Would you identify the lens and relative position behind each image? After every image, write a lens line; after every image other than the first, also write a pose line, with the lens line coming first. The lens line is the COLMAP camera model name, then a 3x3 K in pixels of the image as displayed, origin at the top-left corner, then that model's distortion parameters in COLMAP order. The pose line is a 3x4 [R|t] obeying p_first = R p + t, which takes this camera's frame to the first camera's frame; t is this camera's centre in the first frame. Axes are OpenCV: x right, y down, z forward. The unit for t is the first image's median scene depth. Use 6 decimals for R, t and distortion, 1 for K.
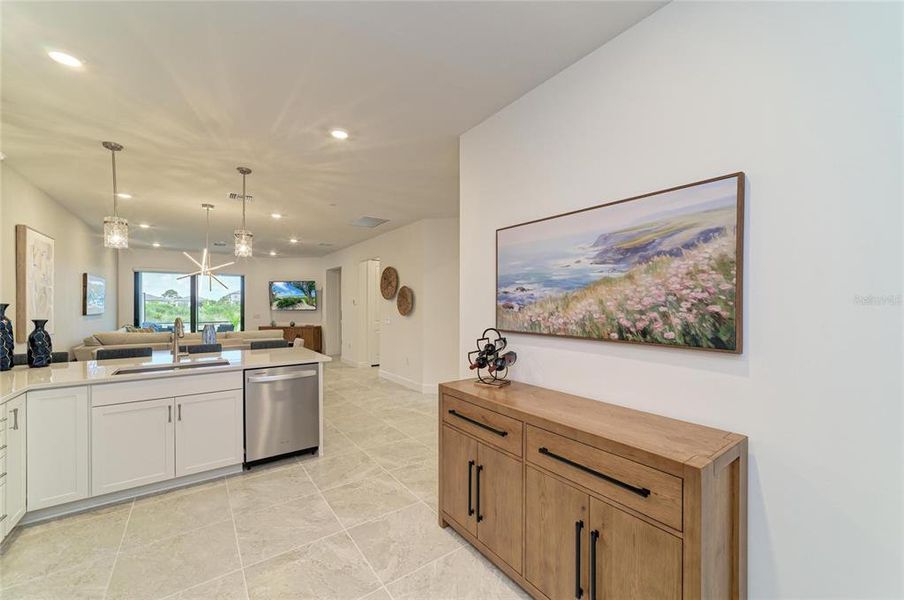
lens RADIAL K [[353.7, 0, 455.7], [0, 353.7, 304.0], [0, 0, 1]] dist [-0.000841, 0.000028]
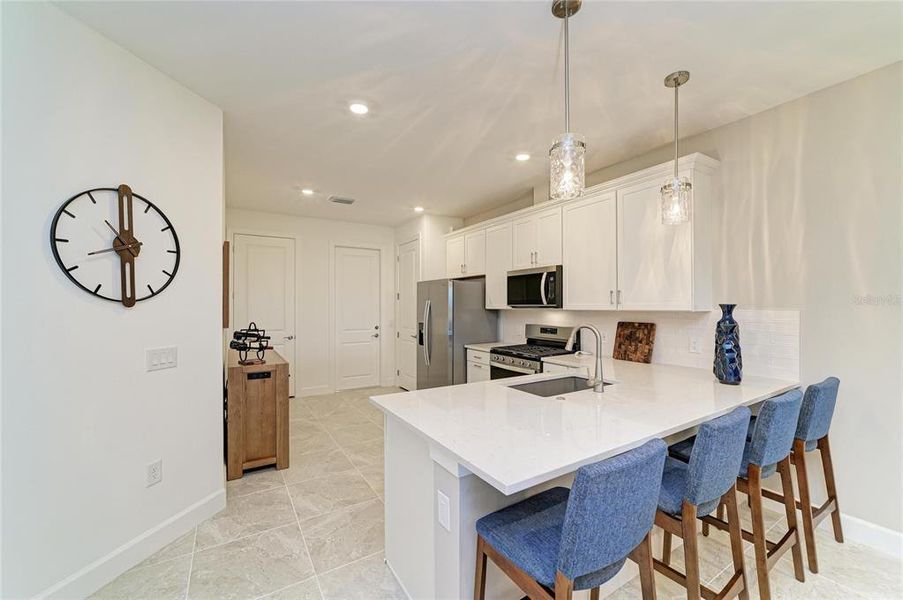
lens RADIAL K [[360.9, 0, 451.5], [0, 360.9, 300.0], [0, 0, 1]] dist [-0.000382, 0.000249]
pose [[-0.996961, 0.000153, 0.077906, -0.874785], [-0.000924, 0.999905, -0.013779, 0.004365], [-0.077900, -0.013809, -0.996866, 2.628157]]
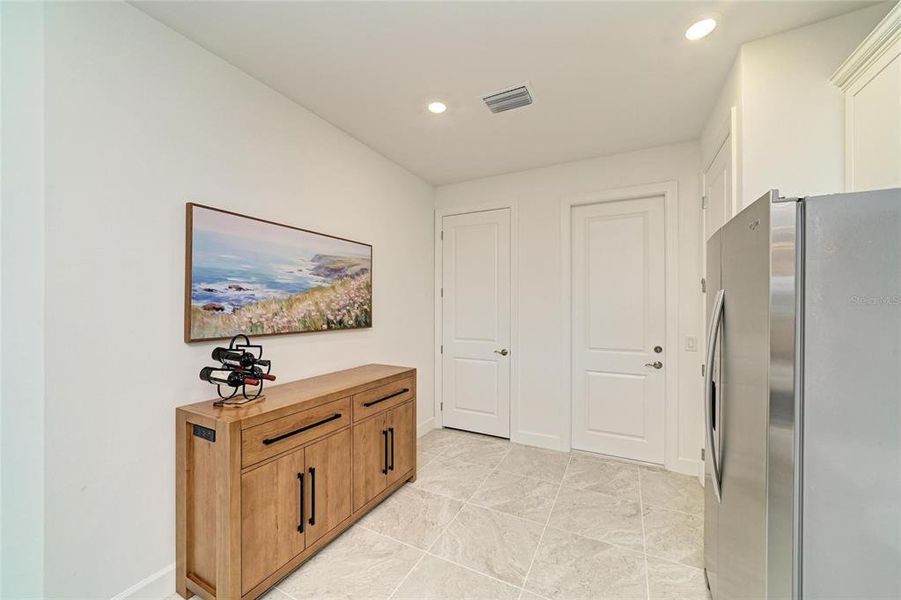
lens RADIAL K [[352.6, 0, 454.2], [0, 352.6, 304.0], [0, 0, 1]] dist [-0.000841, 0.000028]
pose [[-0.446730, 0.007762, 0.894635, -0.967258], [0.005453, 0.999967, -0.005953, 0.007108], [-0.894652, 0.002219, -0.446757, 1.051114]]
